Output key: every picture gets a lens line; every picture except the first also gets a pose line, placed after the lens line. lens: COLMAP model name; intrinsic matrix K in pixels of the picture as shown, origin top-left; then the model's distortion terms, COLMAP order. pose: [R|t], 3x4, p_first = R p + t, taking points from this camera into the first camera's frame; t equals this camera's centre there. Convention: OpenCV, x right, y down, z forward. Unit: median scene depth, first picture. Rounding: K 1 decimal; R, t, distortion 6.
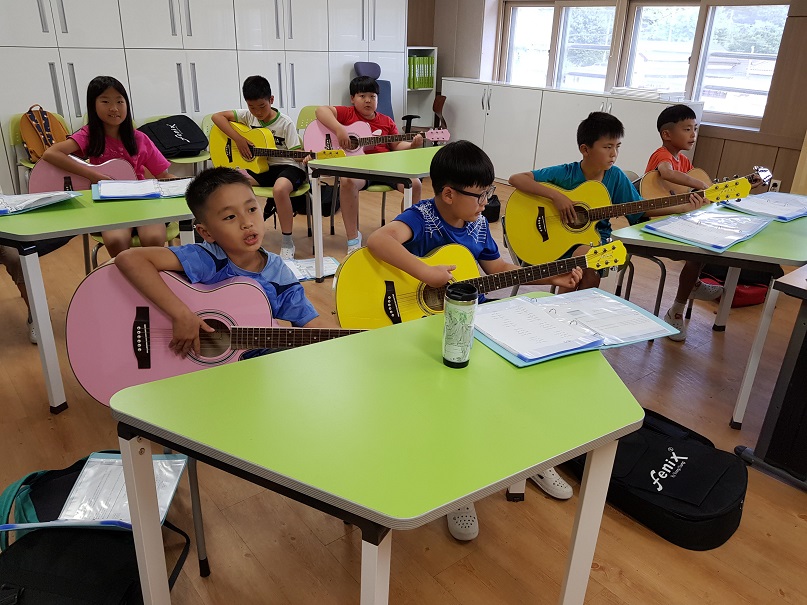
lens RADIAL K [[622.6, 0, 414.1], [0, 622.6, 316.8], [0, 0, 1]] dist [0.041595, -0.062548]
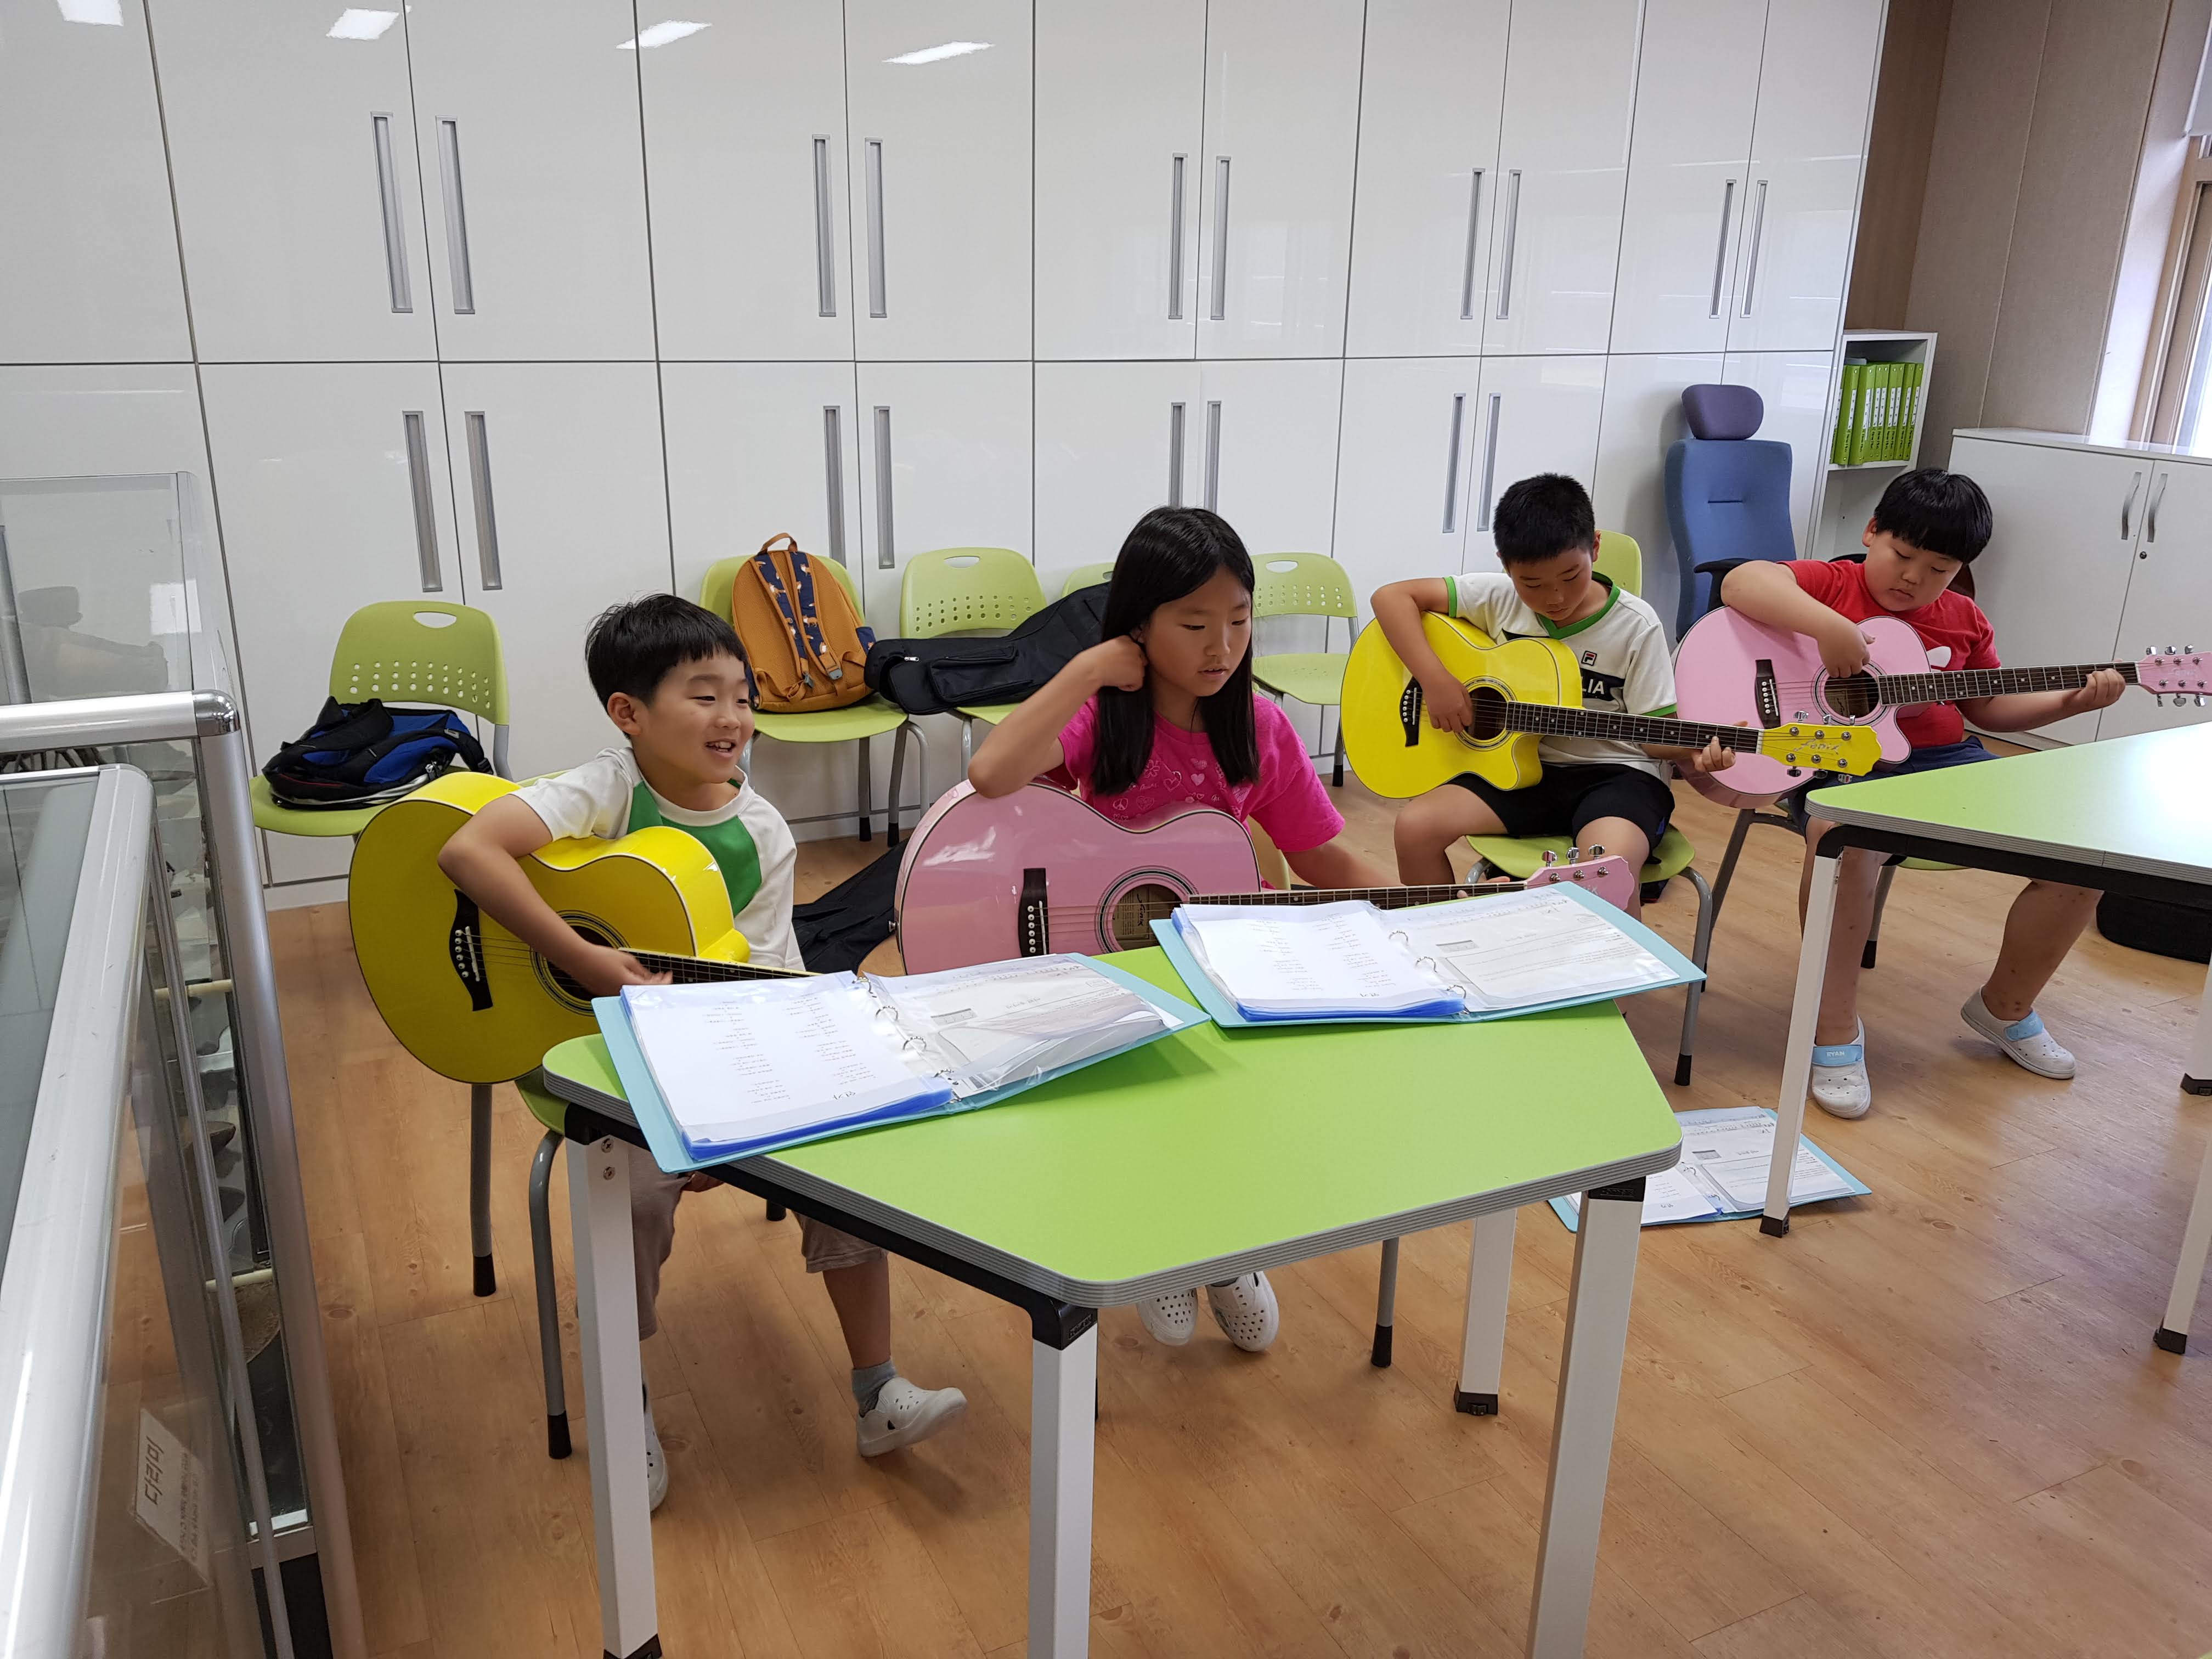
lens RADIAL K [[1706.5, 0, 1135.1], [0, 1706.5, 868.6], [0, 0, 1]] dist [0.041595, -0.062548]
pose [[0.975854, 0.057684, -0.210670, -0.224169], [-0.076101, 0.993855, -0.080381, -0.106659], [0.204738, 0.094473, 0.974247, 0.184769]]
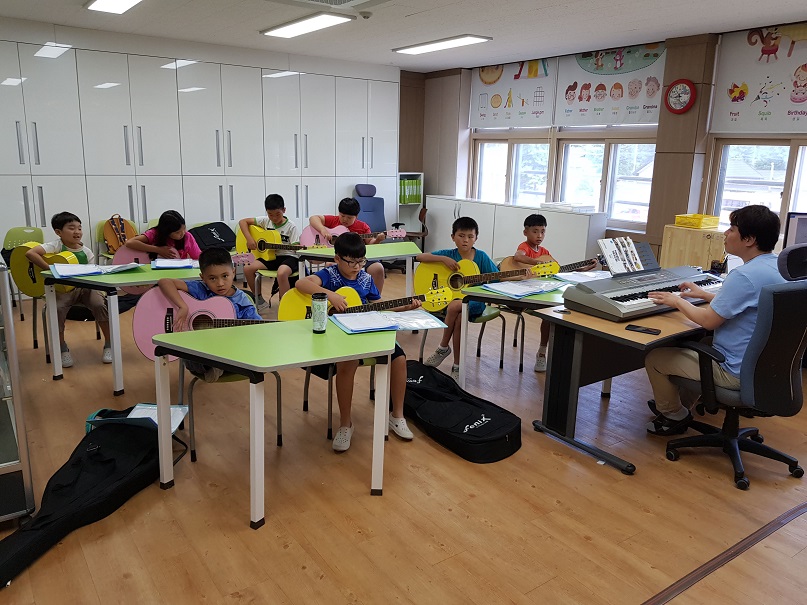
lens RADIAL K [[622.6, 0, 414.1], [0, 622.6, 316.8], [0, 0, 1]] dist [0.041595, -0.062548]
pose [[0.997862, 0.012152, -0.064218, 0.150672], [-0.022868, 0.985372, -0.168874, 0.107663], [0.061226, 0.169982, 0.983543, -0.294246]]
